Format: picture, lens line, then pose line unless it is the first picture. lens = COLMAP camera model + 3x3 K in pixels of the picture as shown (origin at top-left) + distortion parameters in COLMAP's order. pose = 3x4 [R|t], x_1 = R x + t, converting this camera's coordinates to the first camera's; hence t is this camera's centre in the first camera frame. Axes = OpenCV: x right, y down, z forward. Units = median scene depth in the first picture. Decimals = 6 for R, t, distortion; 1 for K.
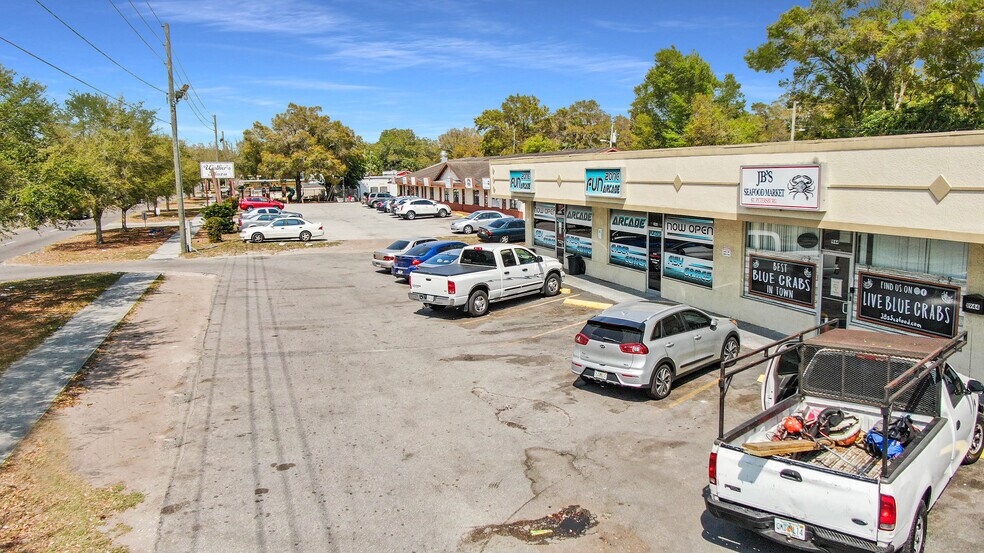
lens RADIAL K [[715.8, 0, 517.9], [0, 715.8, 274.8], [0, 0, 1]] dist [-0.018729, -0.005193]
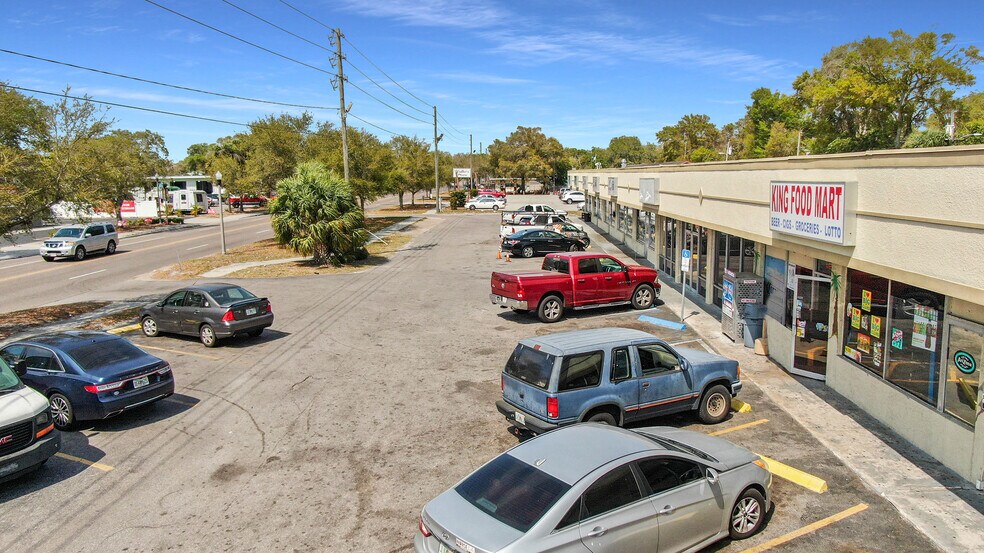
lens RADIAL K [[715.8, 0, 494.2], [0, 715.8, 276.0], [0, 0, 1]] dist [-0.018729, -0.005193]
pose [[0.923710, 0.061046, -0.378198, 0.369943], [-0.060432, 0.998081, 0.013506, 0.086925], [0.378297, 0.010380, 0.925626, -0.664271]]
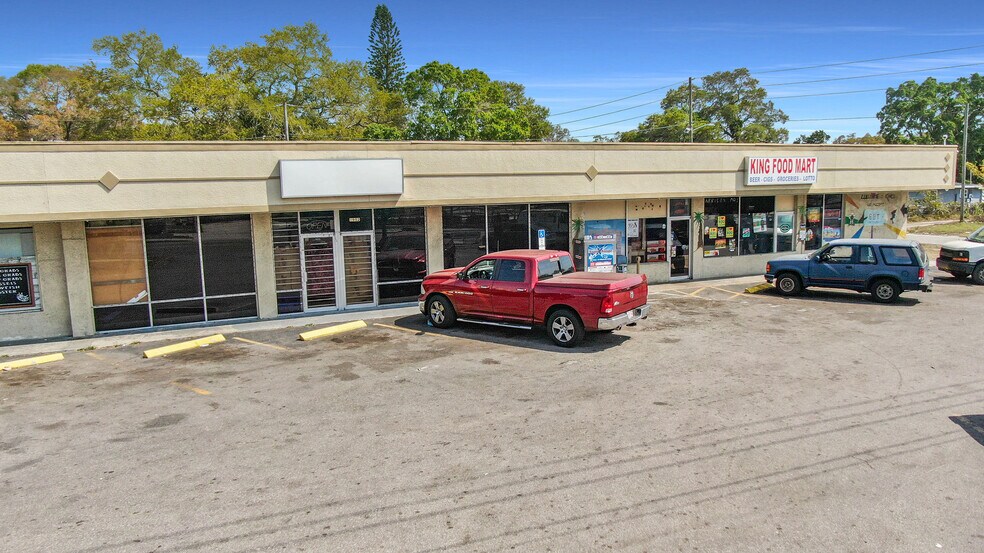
lens RADIAL K [[715.8, 0, 483.9], [0, 715.8, 273.6], [0, 0, 1]] dist [-0.018729, -0.005193]
pose [[-0.043022, -0.104672, 0.993576, -0.070939], [0.165918, 0.979938, 0.110419, 0.046463], [-0.985201, 0.169603, -0.024792, -0.215352]]
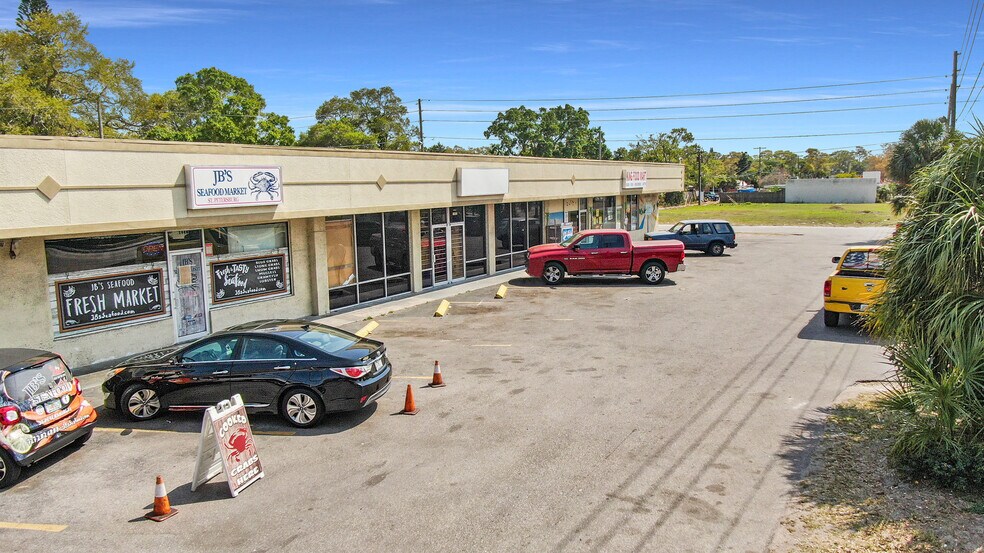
lens RADIAL K [[715.8, 0, 497.9], [0, 715.8, 275.9], [0, 0, 1]] dist [-0.018729, -0.005193]
pose [[-0.618821, -0.074736, 0.781969, -0.098301], [0.140194, 0.968974, 0.203554, -0.005921], [-0.772921, 0.235591, -0.589144, 0.117486]]
